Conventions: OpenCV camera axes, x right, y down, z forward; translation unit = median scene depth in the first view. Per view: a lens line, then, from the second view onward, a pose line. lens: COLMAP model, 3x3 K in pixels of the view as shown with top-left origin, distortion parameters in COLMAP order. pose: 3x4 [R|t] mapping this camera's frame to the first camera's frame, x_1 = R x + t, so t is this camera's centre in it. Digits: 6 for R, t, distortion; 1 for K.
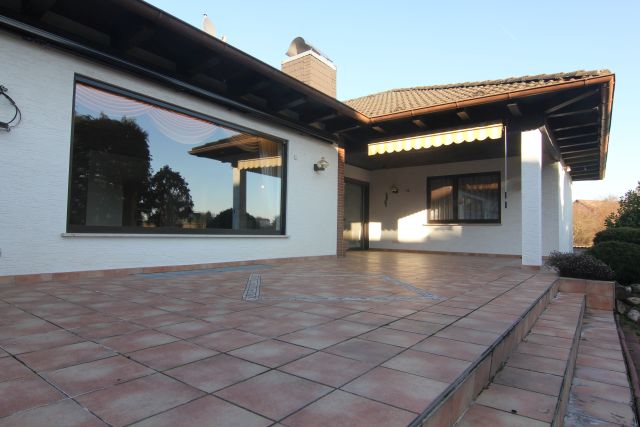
lens RADIAL K [[375.5, 0, 324.6], [0, 375.5, 213.8], [0, 0, 1]] dist [-0.001380, -0.000119]
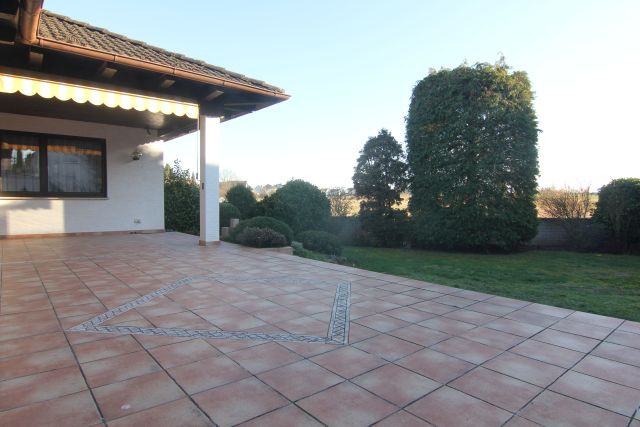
lens RADIAL K [[375.5, 0, 324.5], [0, 375.5, 214.5], [0, 0, 1]] dist [-0.001380, -0.000119]
pose [[0.232243, -0.056684, 0.971005, -1.214520], [-0.050420, 0.996257, 0.070218, -0.095483], [-0.971350, -0.065266, 0.228516, 1.175037]]
